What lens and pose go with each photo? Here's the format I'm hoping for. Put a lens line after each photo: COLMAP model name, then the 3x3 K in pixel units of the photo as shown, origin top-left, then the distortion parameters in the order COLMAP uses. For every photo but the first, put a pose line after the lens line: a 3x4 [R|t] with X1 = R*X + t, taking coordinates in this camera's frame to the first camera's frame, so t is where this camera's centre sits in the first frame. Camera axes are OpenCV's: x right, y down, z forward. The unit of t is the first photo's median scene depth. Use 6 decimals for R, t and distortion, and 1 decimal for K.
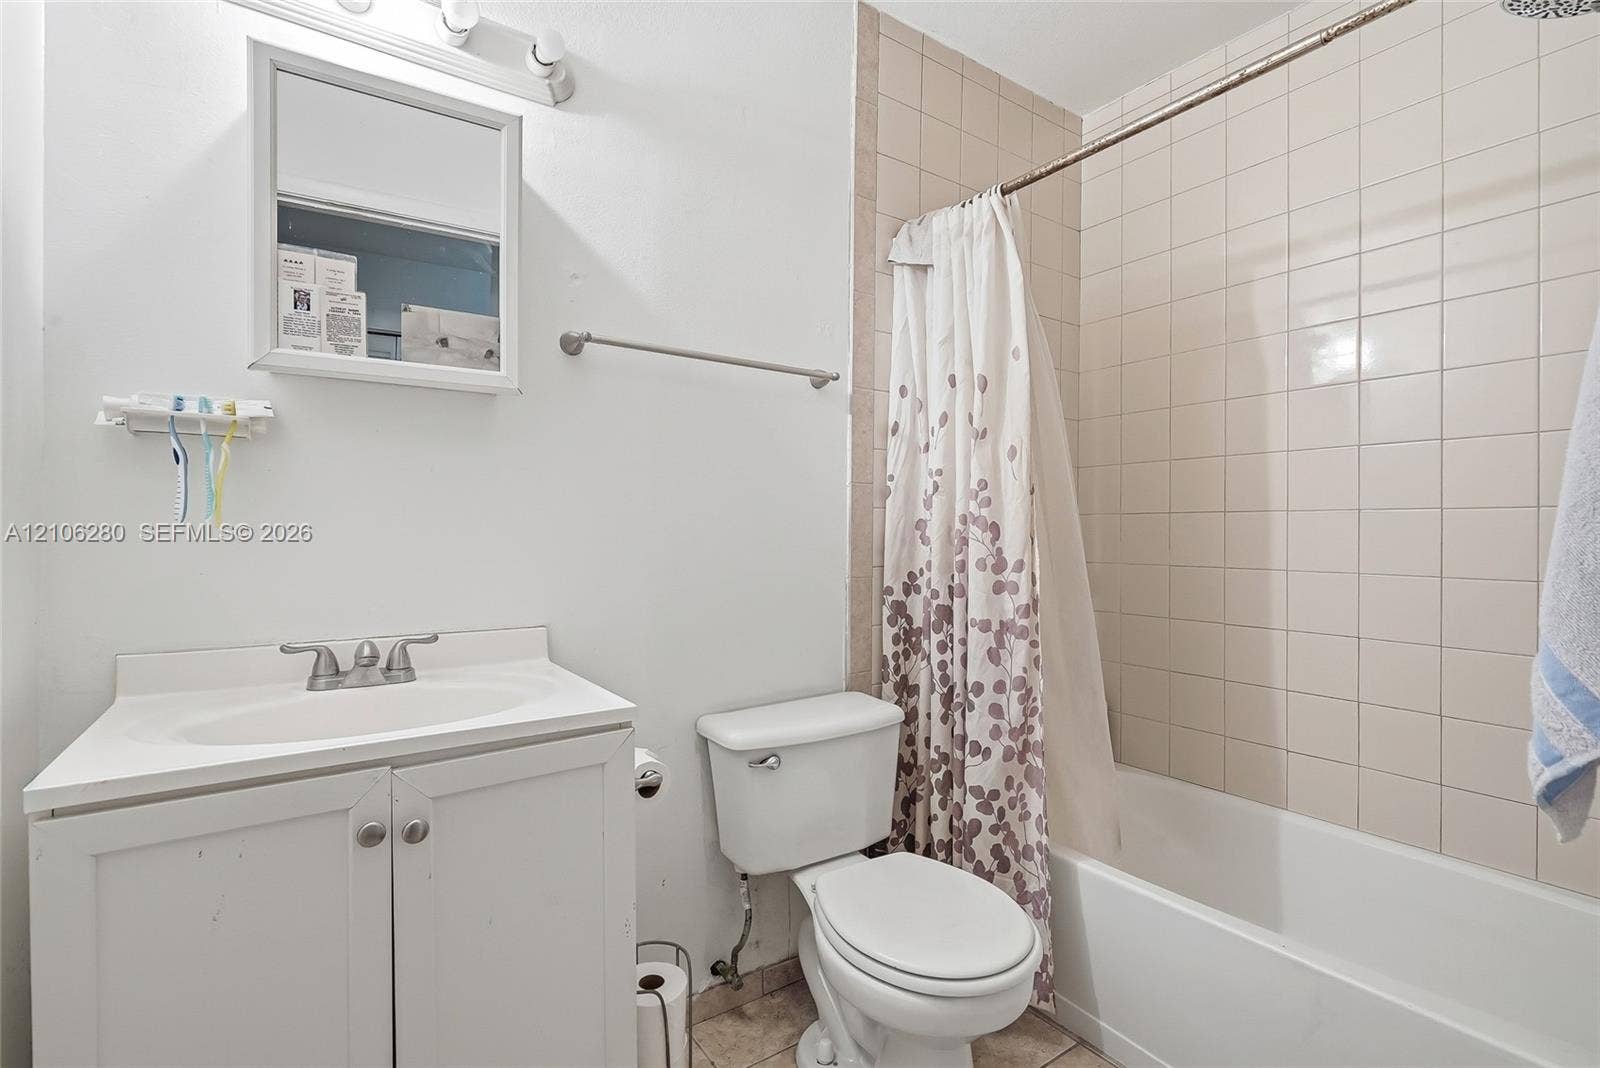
lens RADIAL K [[726.5, 0, 766.1], [0, 726.5, 530.3], [0, 0, 1]] dist [-0.001630, -0.001213]
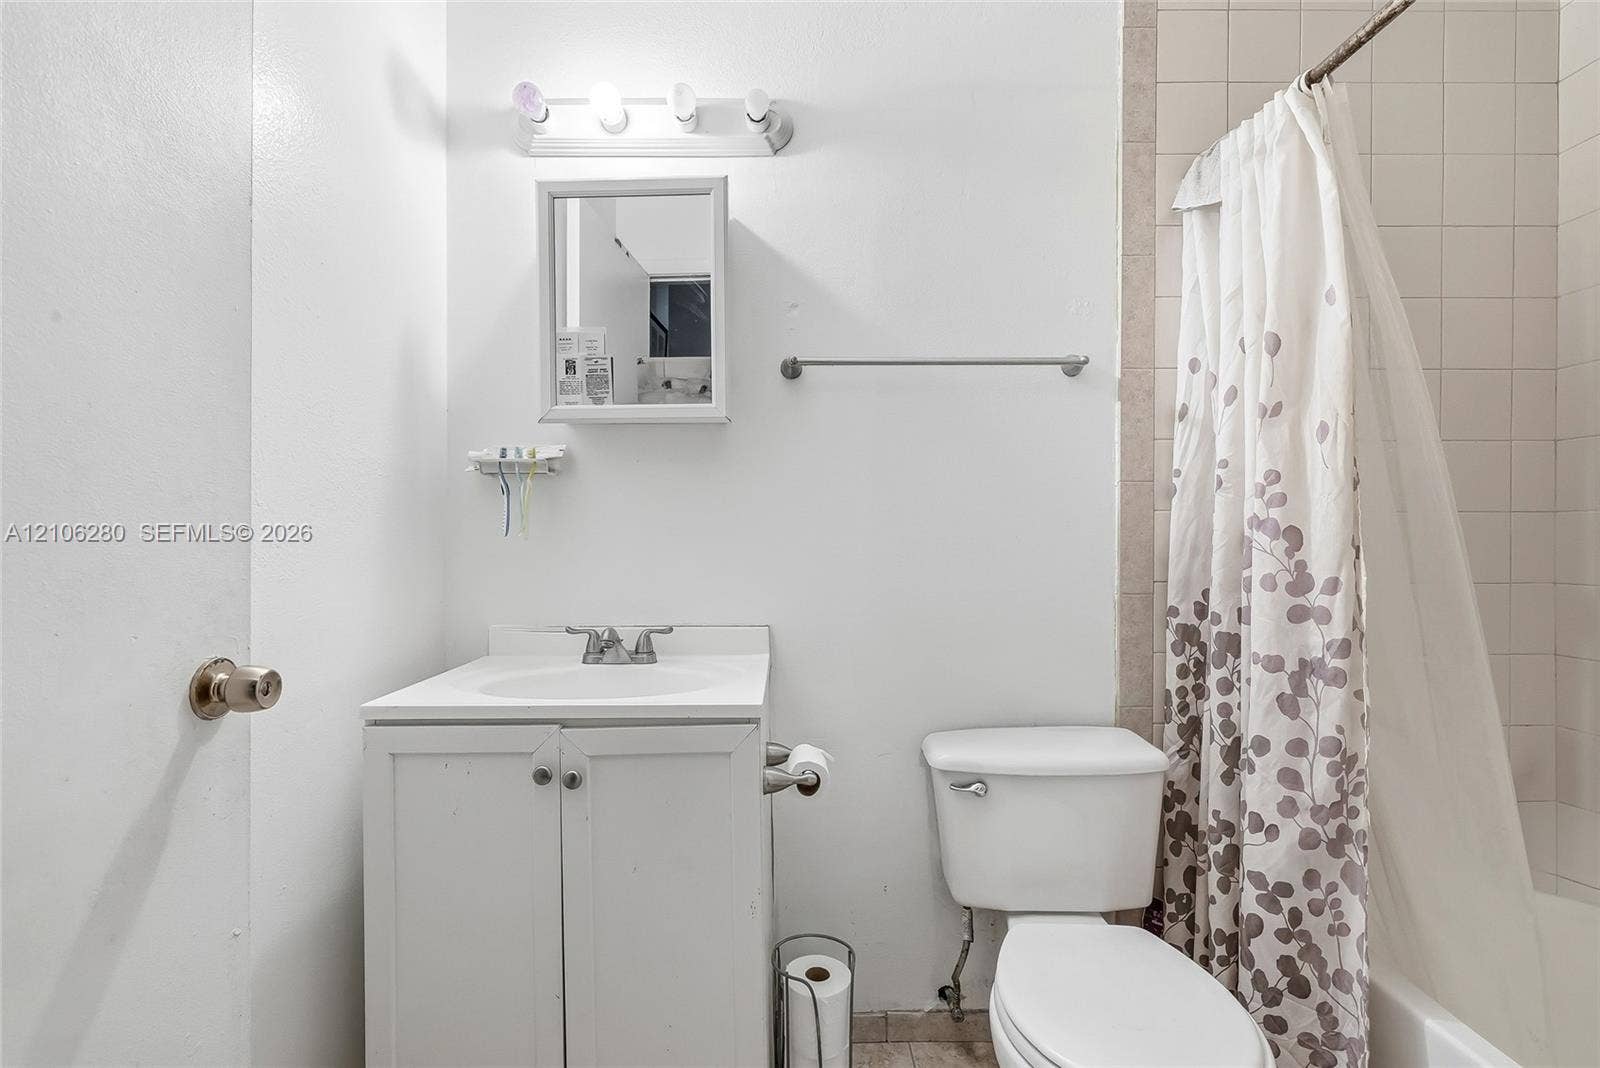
lens RADIAL K [[716.9, 0, 797.4], [0, 716.9, 537.9], [0, 0, 1]] dist [0.002932, -0.007108]
pose [[0.829551, -0.005356, -0.558406, 0.308214], [0.006156, 0.999981, -0.000445, -0.002134], [0.558397, -0.003068, 0.829568, 0.103898]]
